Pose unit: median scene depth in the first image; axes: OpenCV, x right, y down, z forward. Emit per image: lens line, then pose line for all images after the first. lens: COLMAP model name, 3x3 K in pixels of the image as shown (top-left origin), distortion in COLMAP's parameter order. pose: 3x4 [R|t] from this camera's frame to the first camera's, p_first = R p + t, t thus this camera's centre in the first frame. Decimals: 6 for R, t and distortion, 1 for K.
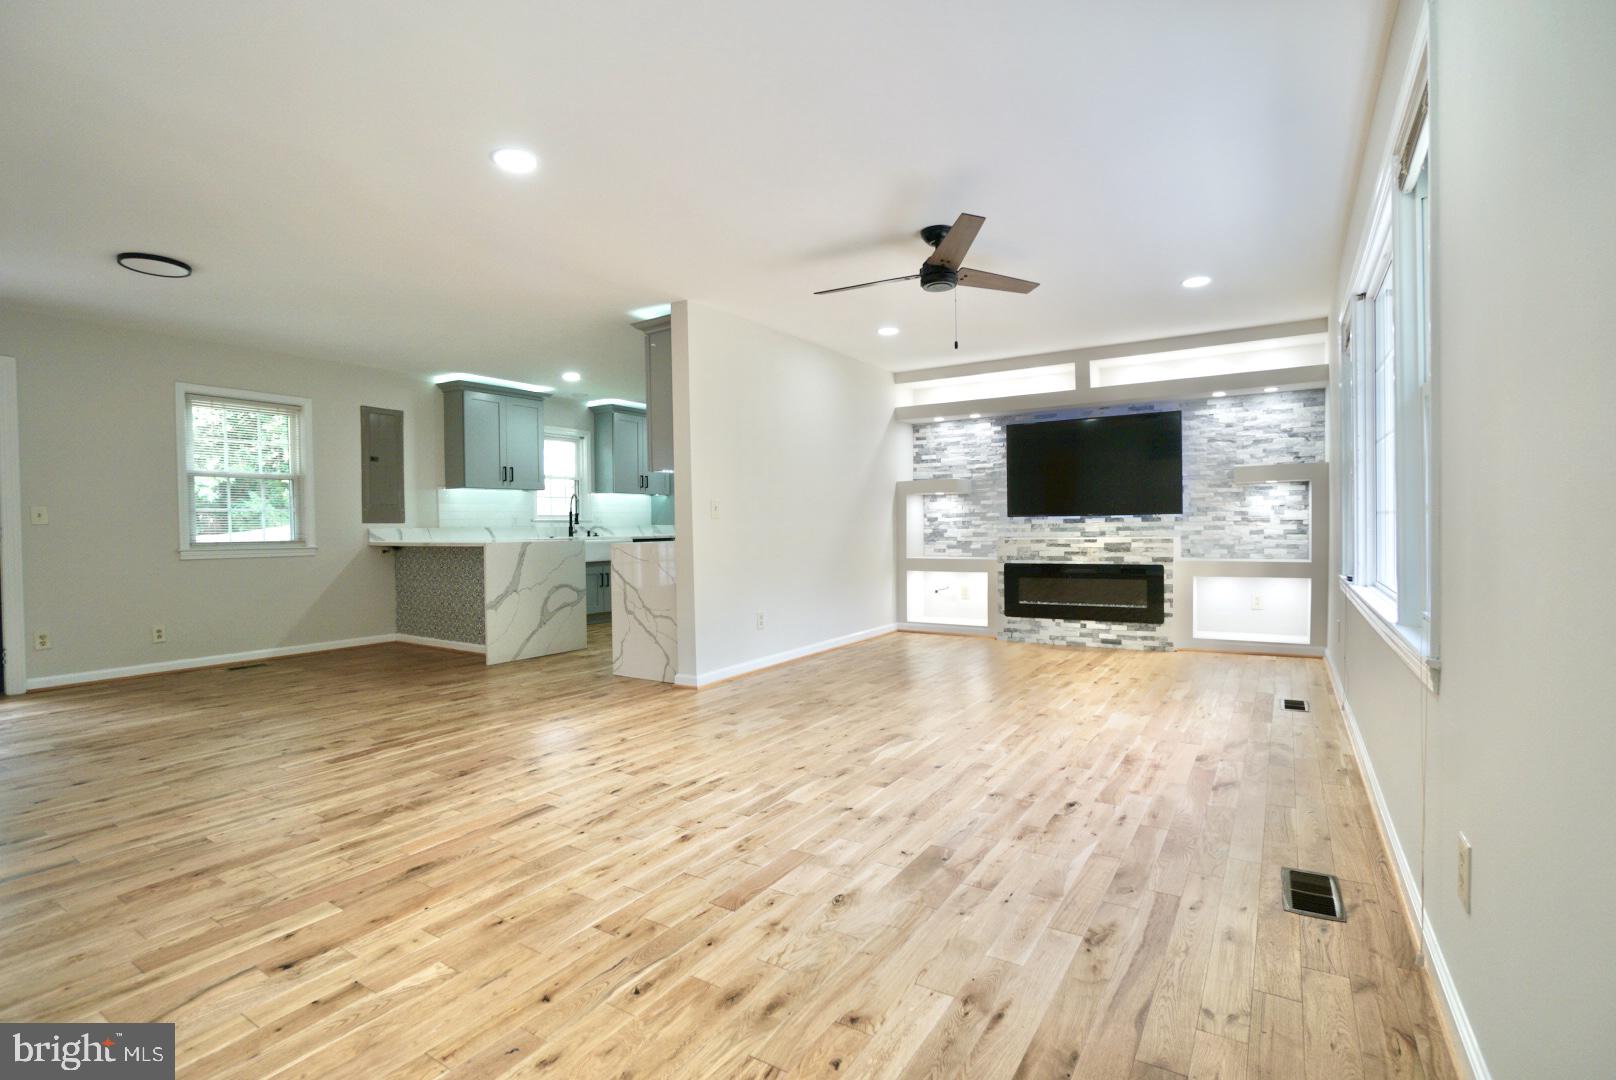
lens RADIAL K [[770.2, 0, 802.5], [0, 770.2, 546.8], [0, 0, 1]] dist [-0.056149, 0.024516]
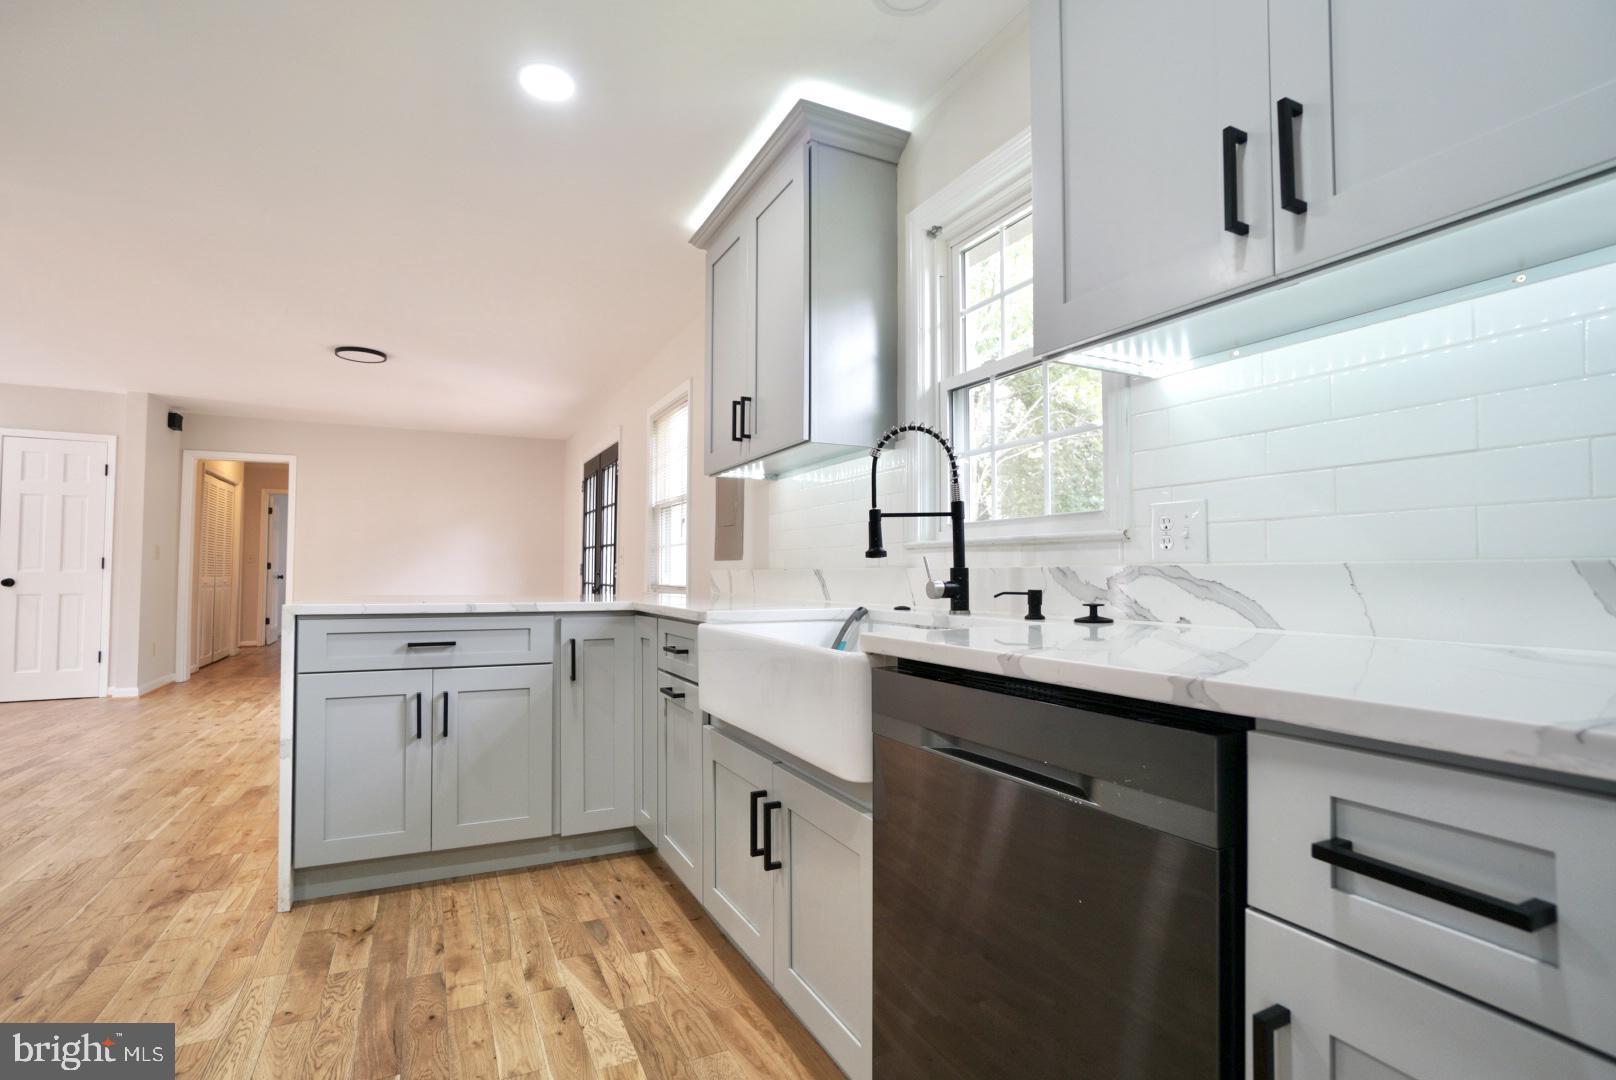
lens RADIAL K [[770.2, 0, 802.5], [0, 770.2, 546.8], [0, 0, 1]] dist [-0.056149, 0.024516]
pose [[-0.516580, -0.021090, -0.855979, -0.111164], [-0.022866, 0.999680, -0.010830, -0.038800], [0.855933, 0.013978, -0.516897, 1.435343]]
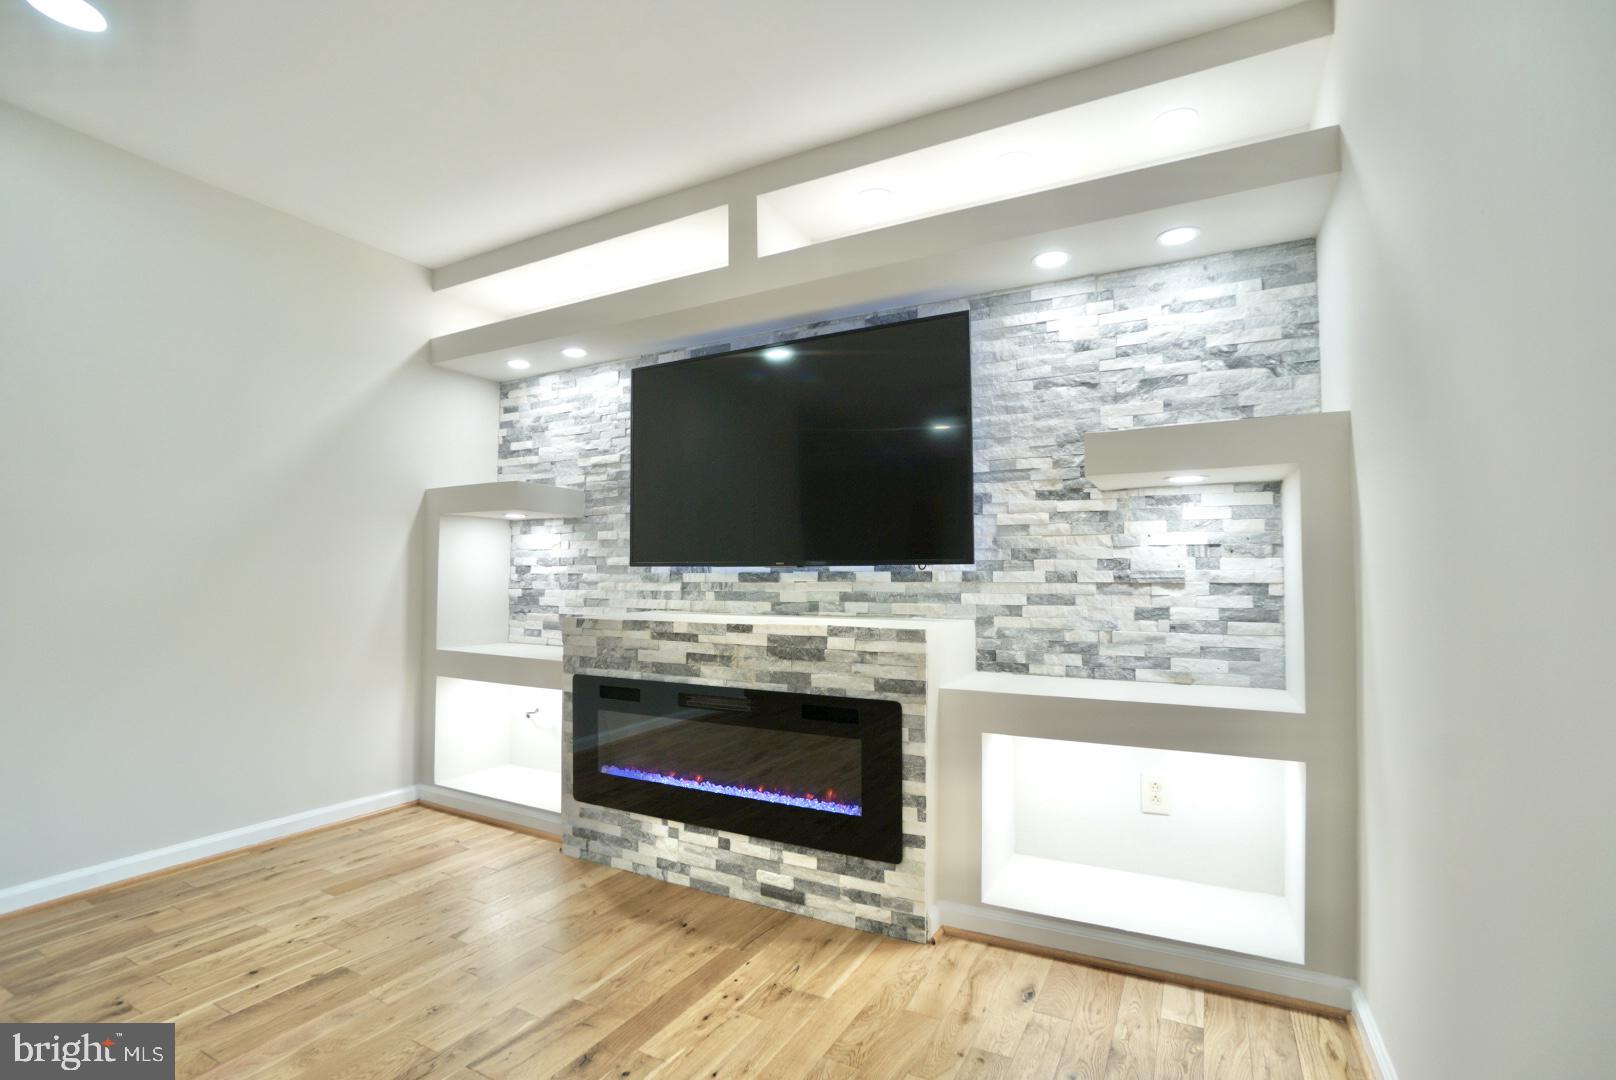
lens RADIAL K [[750.2, 0, 802.9], [0, 750.2, 548.1], [0, 0, 1]] dist [-0.063900, 0.028179]
pose [[0.997346, 0.020292, 0.069925, 0.376811], [-0.015526, 0.997562, -0.068035, -0.023009], [-0.071135, 0.066769, 0.995229, 0.604691]]
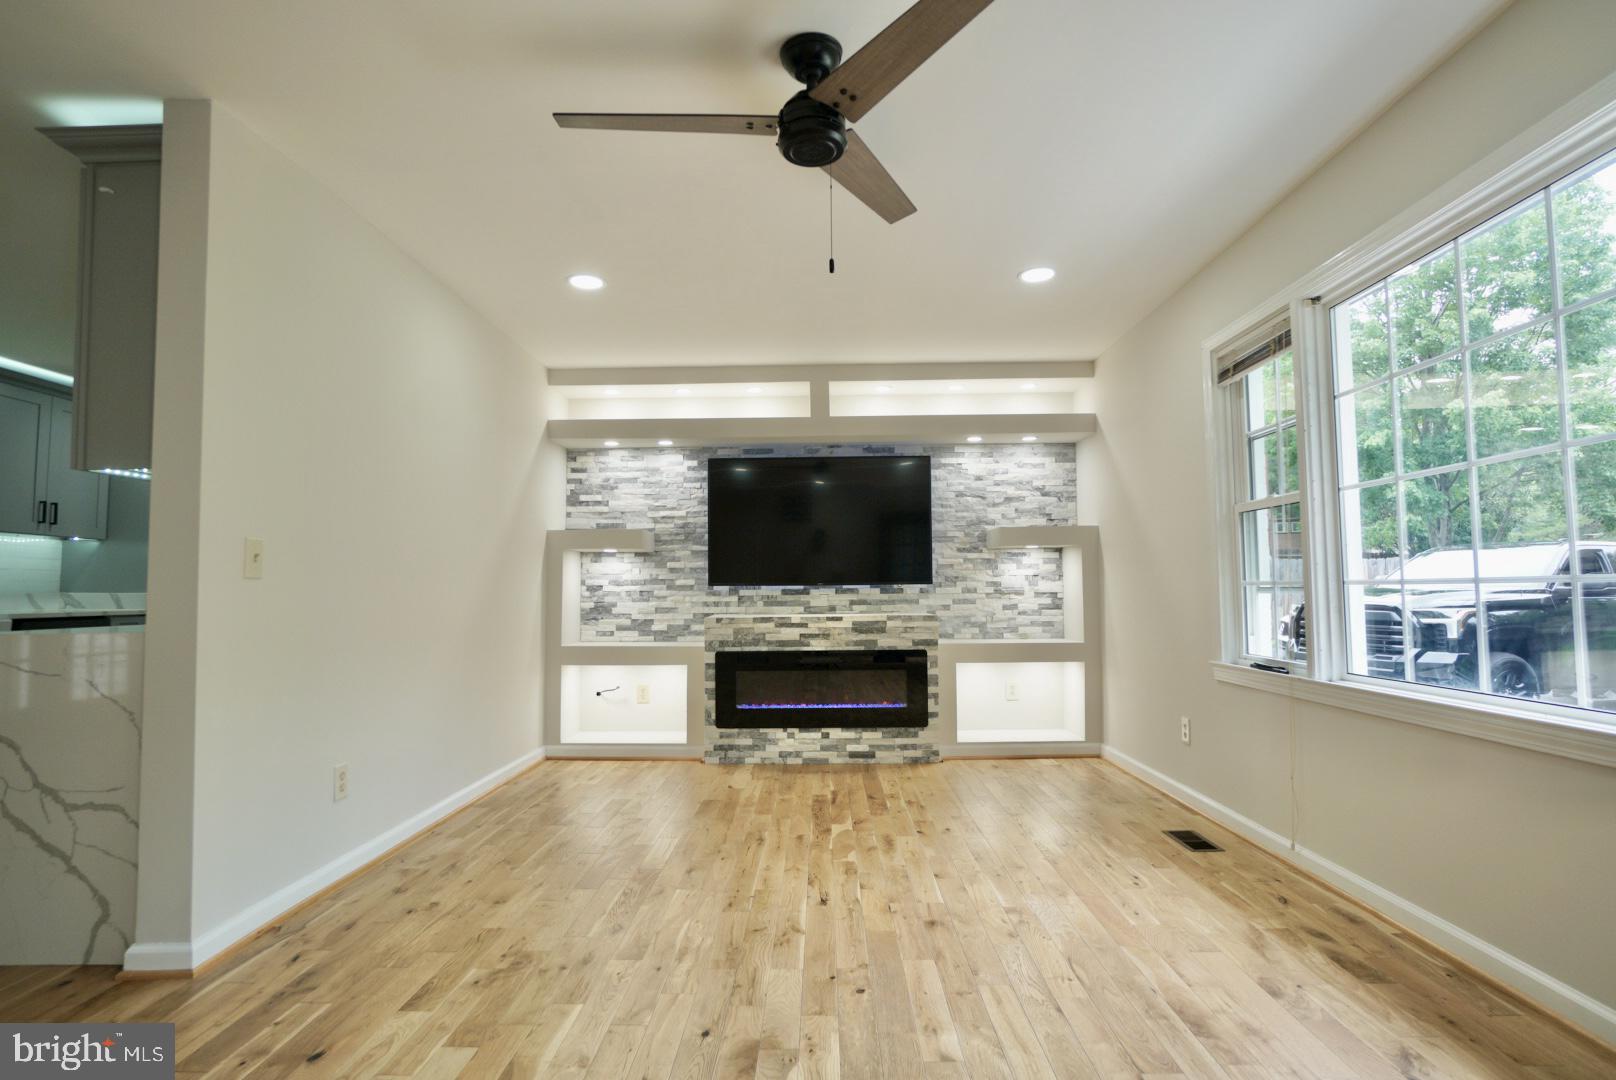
lens RADIAL K [[834.6, 0, 806.2], [0, 834.6, 547.8], [0, 0, 1]] dist [-0.043647, 0.025579]
pose [[0.851753, 0.036641, 0.522661, -0.071143], [0.008858, 0.996402, -0.084287, -0.008493], [-0.523869, 0.076421, 0.848364, 0.318696]]
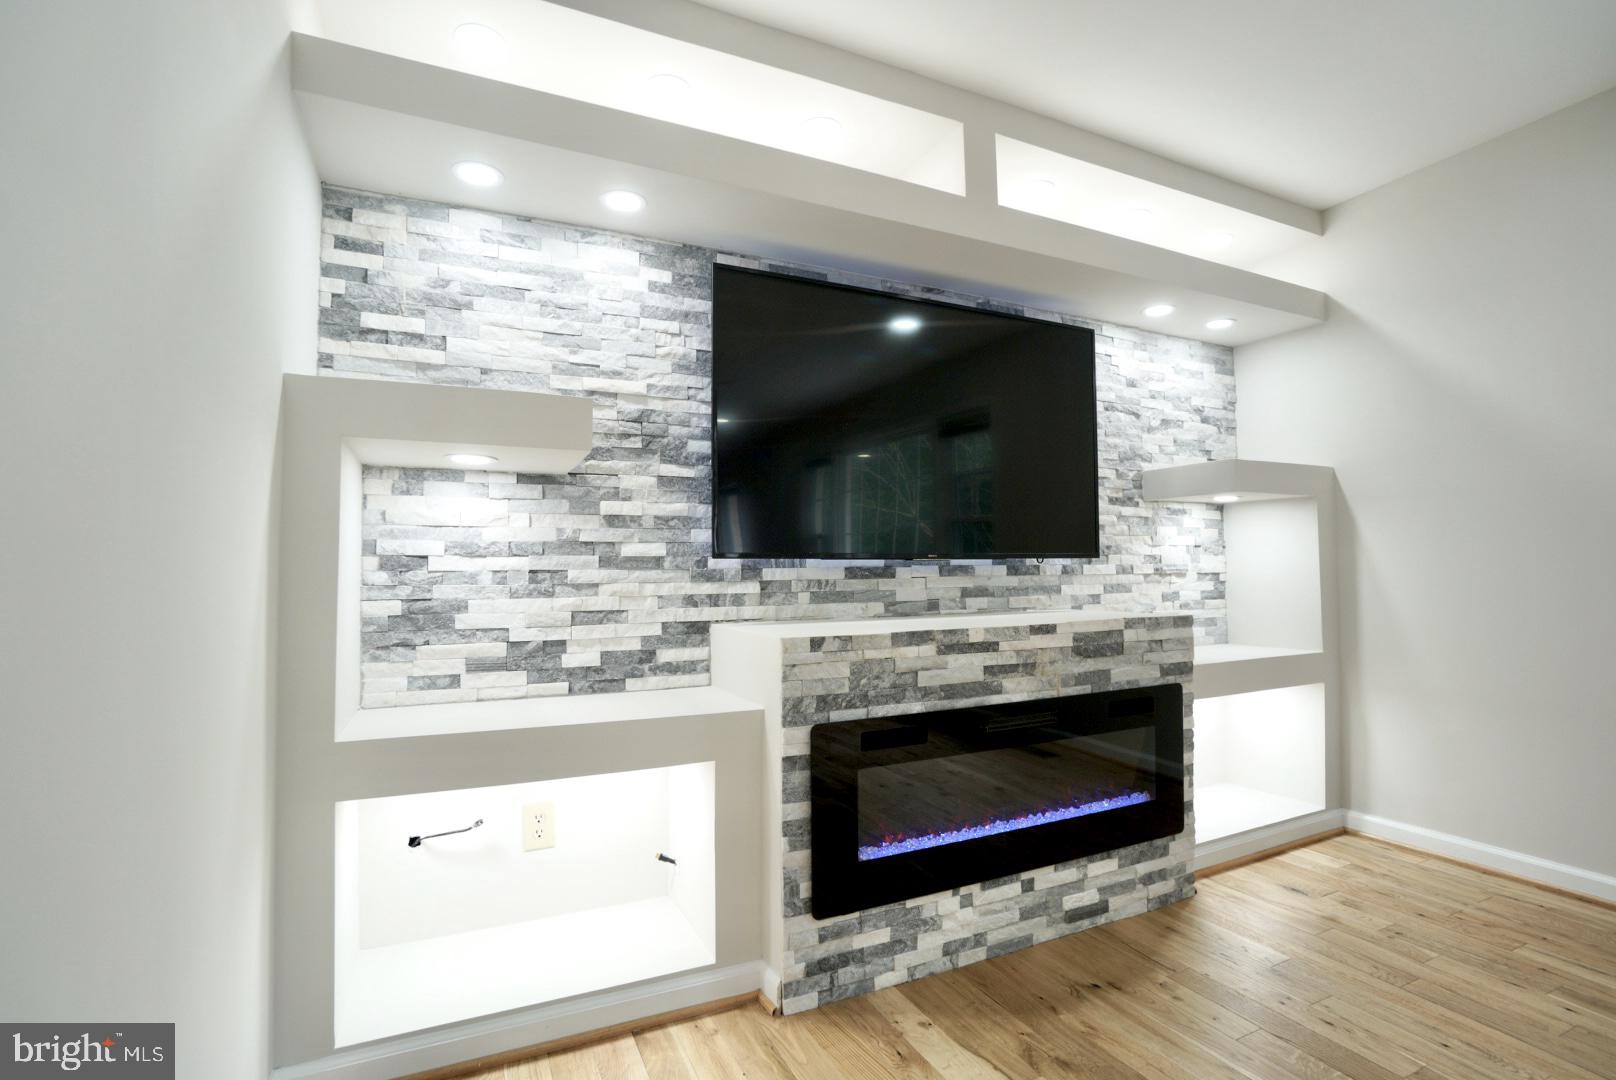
lens RADIAL K [[750.2, 0, 802.9], [0, 750.2, 548.1], [0, 0, 1]] dist [-0.063900, 0.028179]
pose [[0.533280, 0.040314, 0.844977, 0.037742], [0.025726, 0.997629, -0.063833, -0.025230], [-0.845547, 0.055778, 0.530979, 0.901067]]
